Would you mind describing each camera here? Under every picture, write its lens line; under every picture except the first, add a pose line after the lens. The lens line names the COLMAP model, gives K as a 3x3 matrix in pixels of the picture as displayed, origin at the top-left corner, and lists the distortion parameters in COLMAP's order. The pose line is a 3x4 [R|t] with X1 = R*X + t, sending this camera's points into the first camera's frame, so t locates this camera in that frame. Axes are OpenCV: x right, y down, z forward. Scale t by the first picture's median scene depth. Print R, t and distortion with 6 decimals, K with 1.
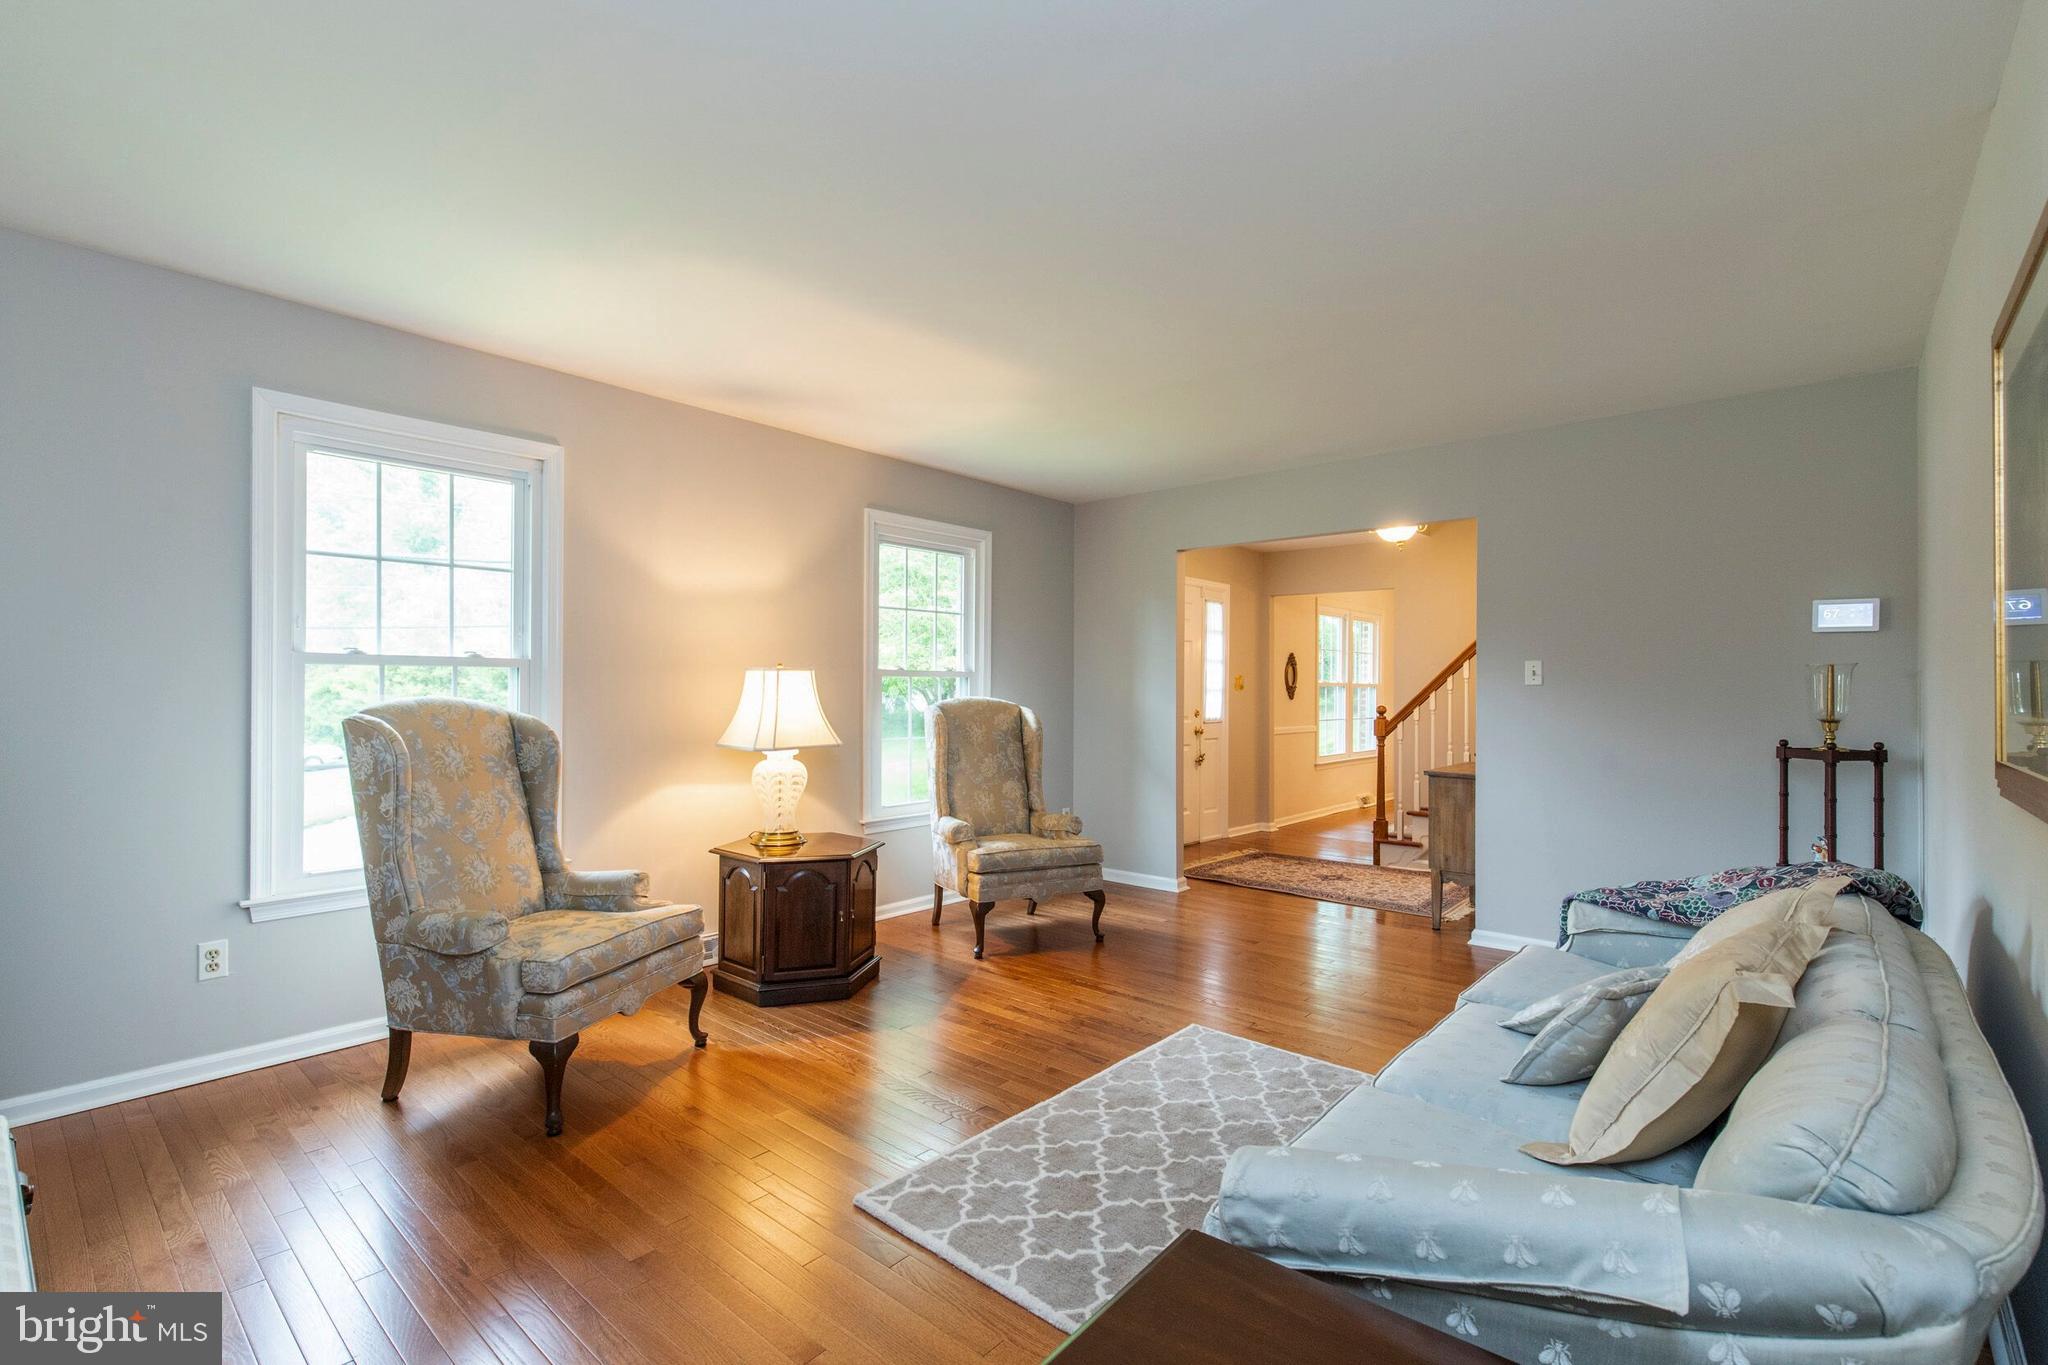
lens RADIAL K [[932.4, 0, 1019.9], [0, 932.4, 680.4], [0, 0, 1]] dist [0.010719, -0.001529]
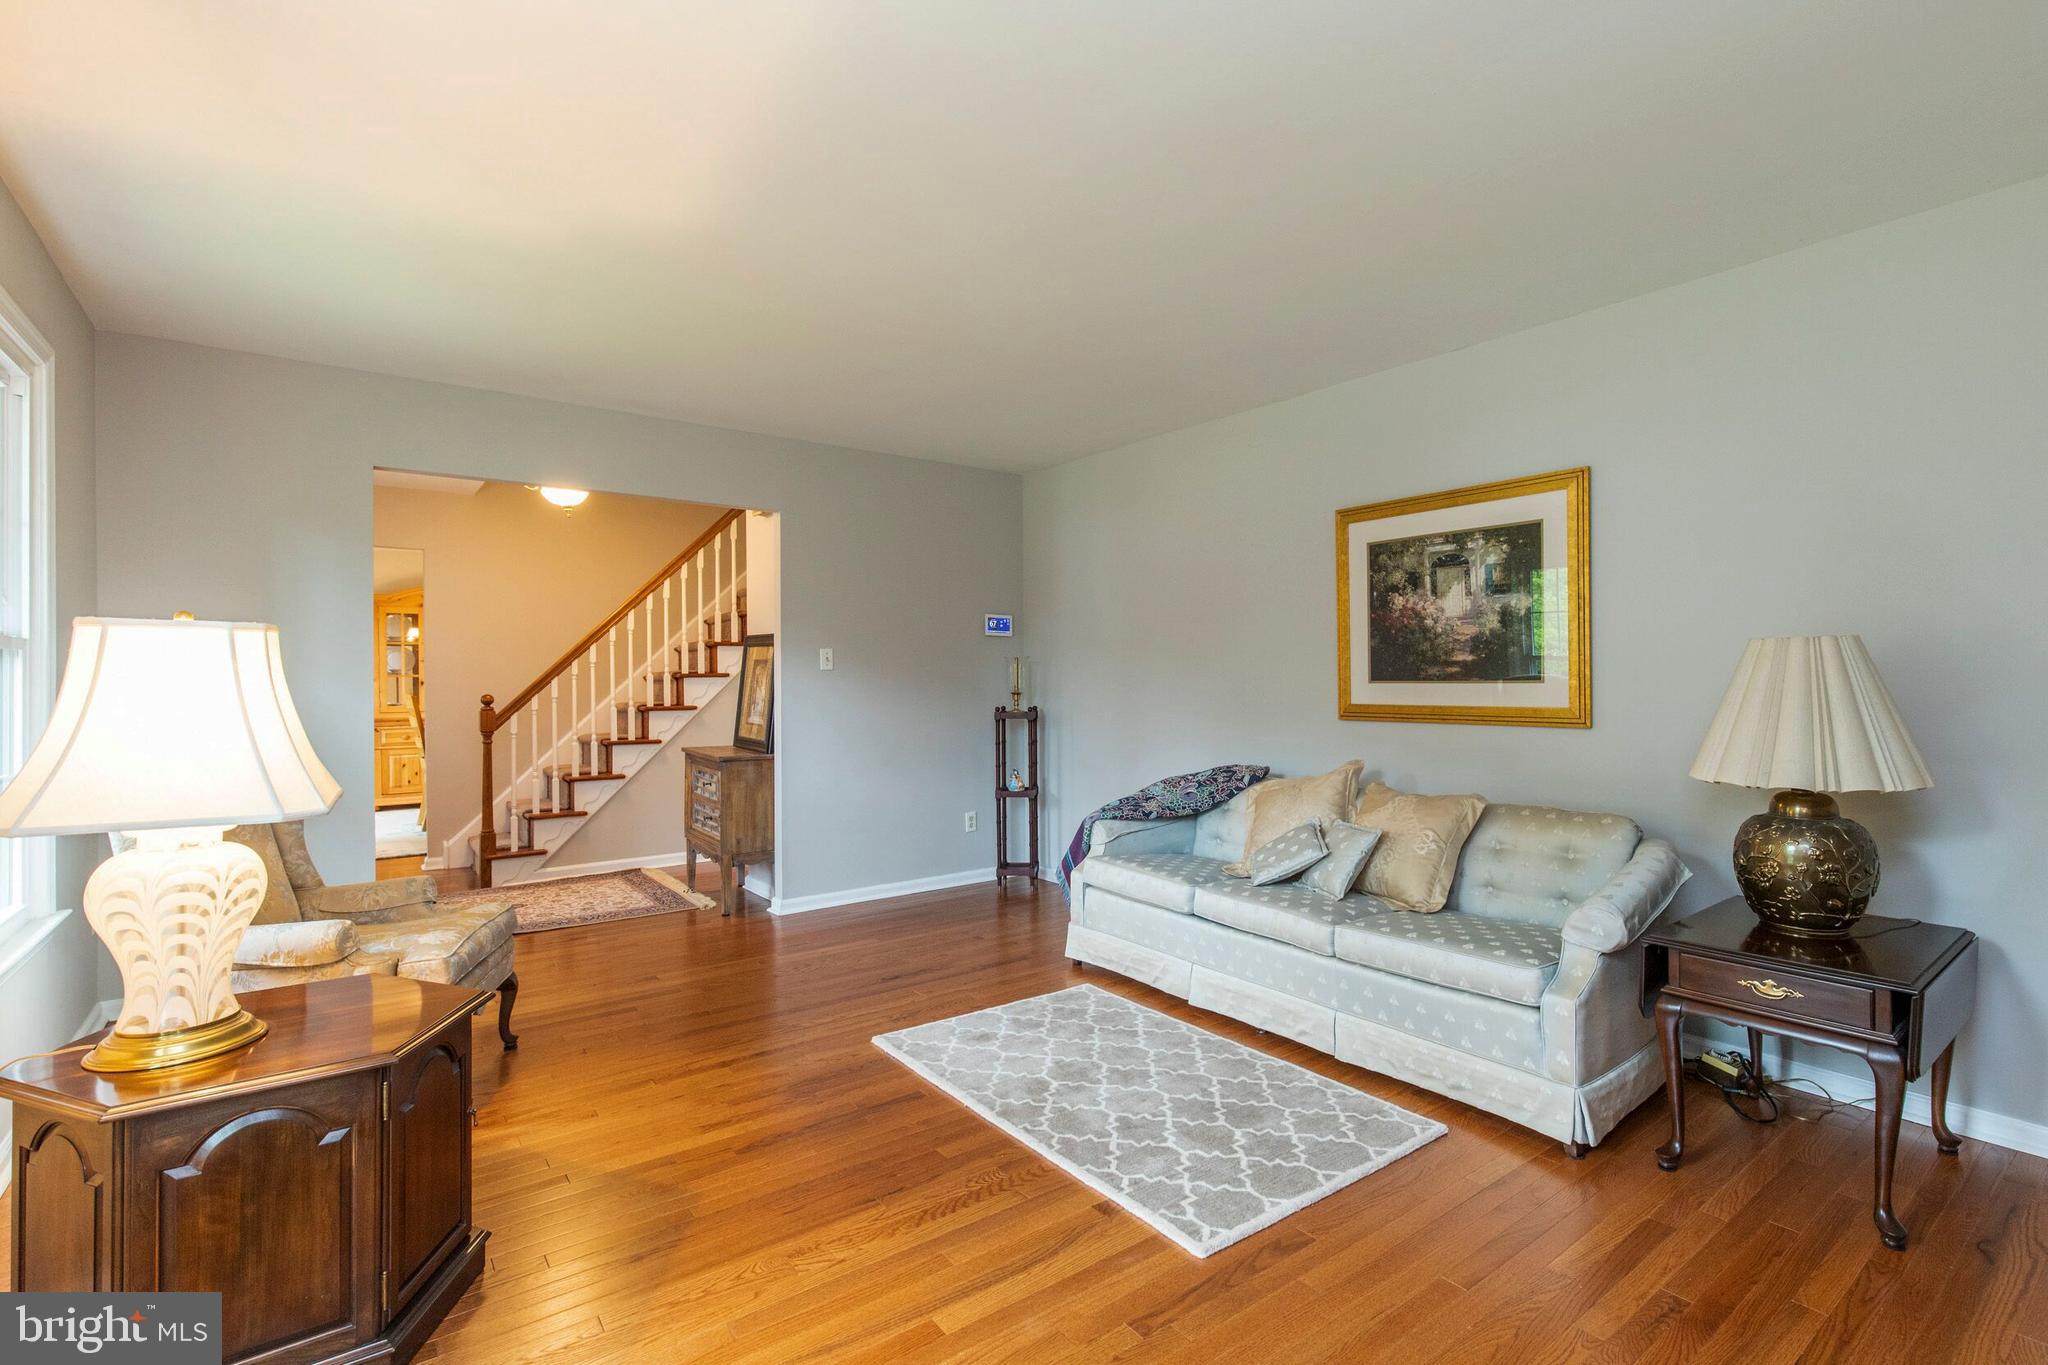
lens RADIAL K [[1027.3, 0, 1025.4], [0, 1027.3, 682.7], [0, 0, 1]] dist [0.007037, 0.000454]
pose [[0.166220, -0.007403, 0.986061, -0.636373], [-0.007082, 0.999937, 0.008701, 0.007920], [-0.986063, -0.008430, 0.166157, 0.558901]]
